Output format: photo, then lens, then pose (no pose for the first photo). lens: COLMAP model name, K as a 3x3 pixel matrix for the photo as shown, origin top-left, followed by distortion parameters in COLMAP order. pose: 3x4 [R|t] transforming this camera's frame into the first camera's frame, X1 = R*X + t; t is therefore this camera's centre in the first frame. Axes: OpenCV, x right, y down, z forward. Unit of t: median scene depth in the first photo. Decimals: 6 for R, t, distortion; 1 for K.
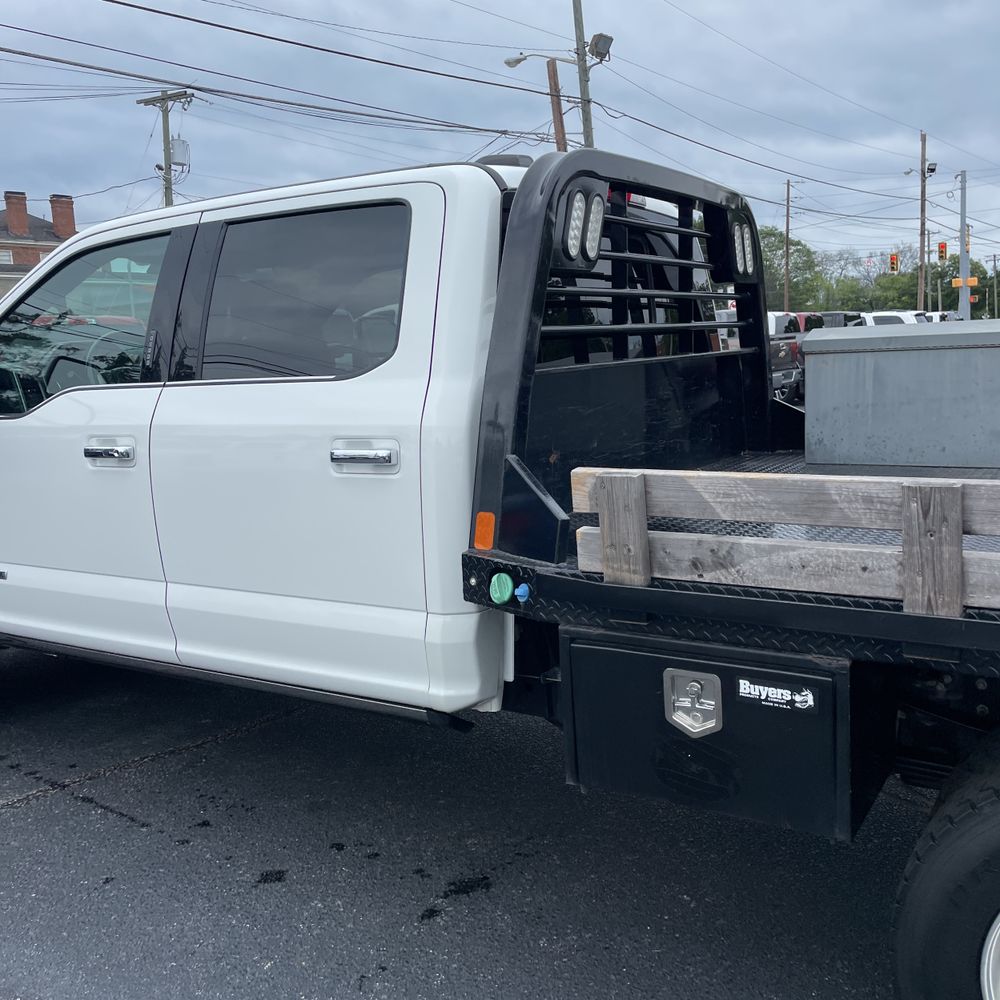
lens RADIAL K [[1028.3, 0, 508.3], [0, 1028.3, 469.1], [0, 0, 1]] dist [0.113978, -0.161552]
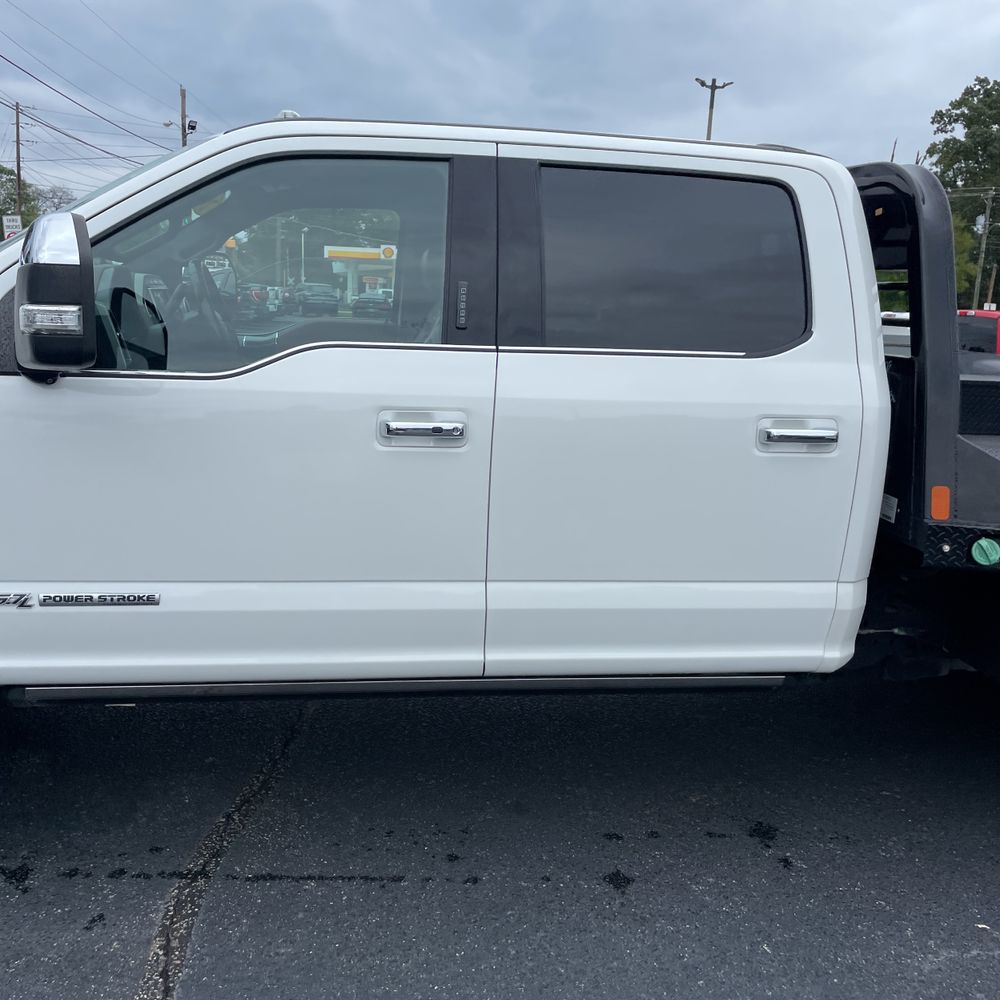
lens RADIAL K [[1028.3, 0, 508.3], [0, 1028.3, 469.1], [0, 0, 1]] dist [0.113978, -0.161552]
pose [[0.742925, -0.029706, 0.668715, -0.741064], [-0.002726, 0.998872, 0.047401, -0.019513], [-0.669369, -0.037038, 0.742006, 0.309429]]
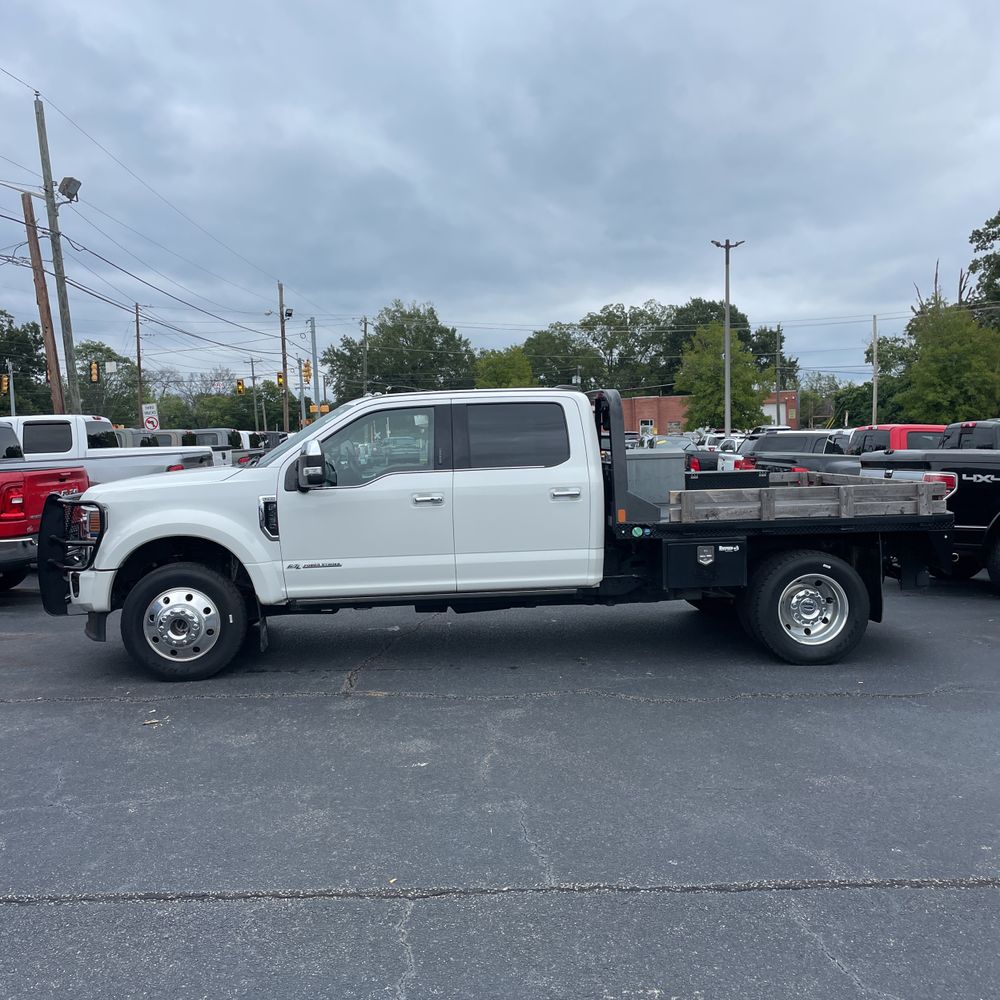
lens RADIAL K [[1028.3, 0, 508.3], [0, 1028.3, 469.1], [0, 0, 1]] dist [0.113978, -0.161552]
pose [[0.796101, 0.001798, 0.605161, -1.389509], [0.064527, 0.994042, -0.087841, 0.109818], [-0.601714, 0.108980, 0.791242, -0.792732]]
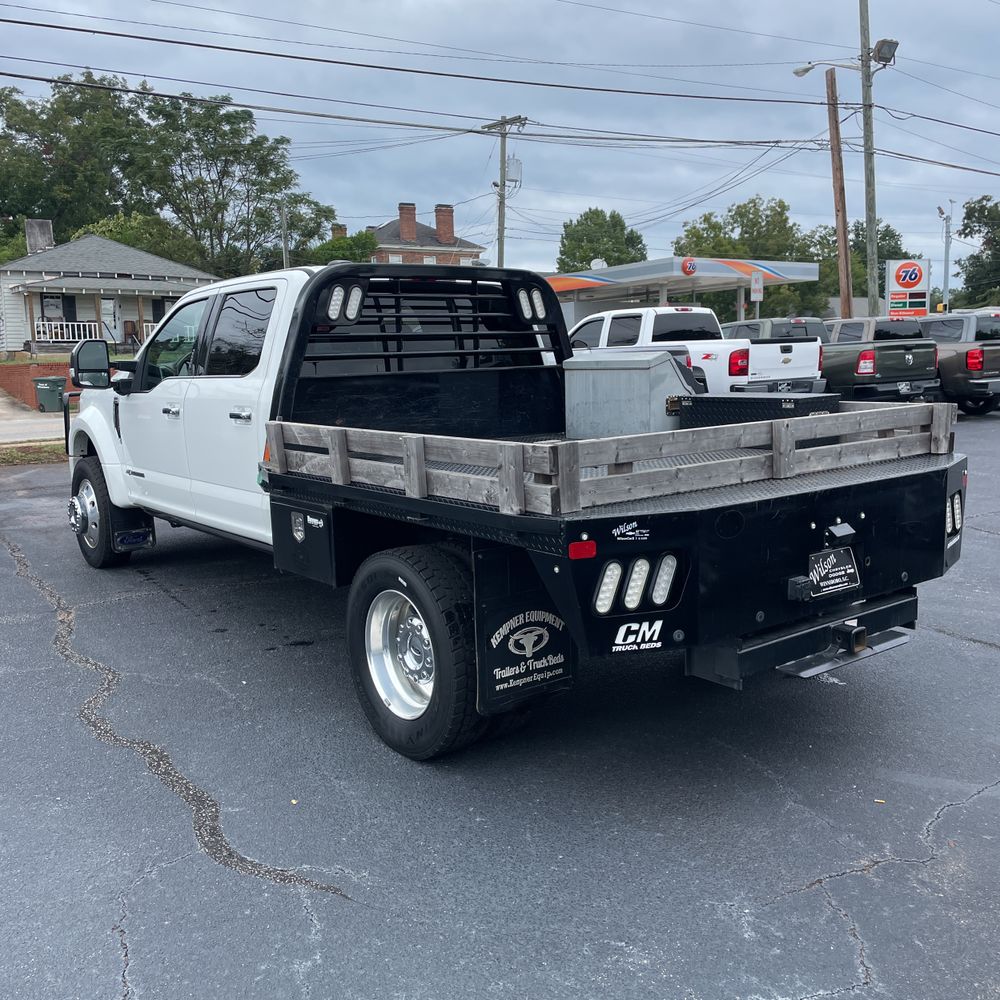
lens RADIAL K [[1028.3, 0, 508.3], [0, 1028.3, 469.1], [0, 0, 1]] dist [0.113978, -0.161552]
pose [[0.938872, 0.056416, -0.339613, 0.746697], [-0.054324, 0.998400, 0.015674, 0.022305], [0.339954, 0.003733, 0.940435, -0.523925]]
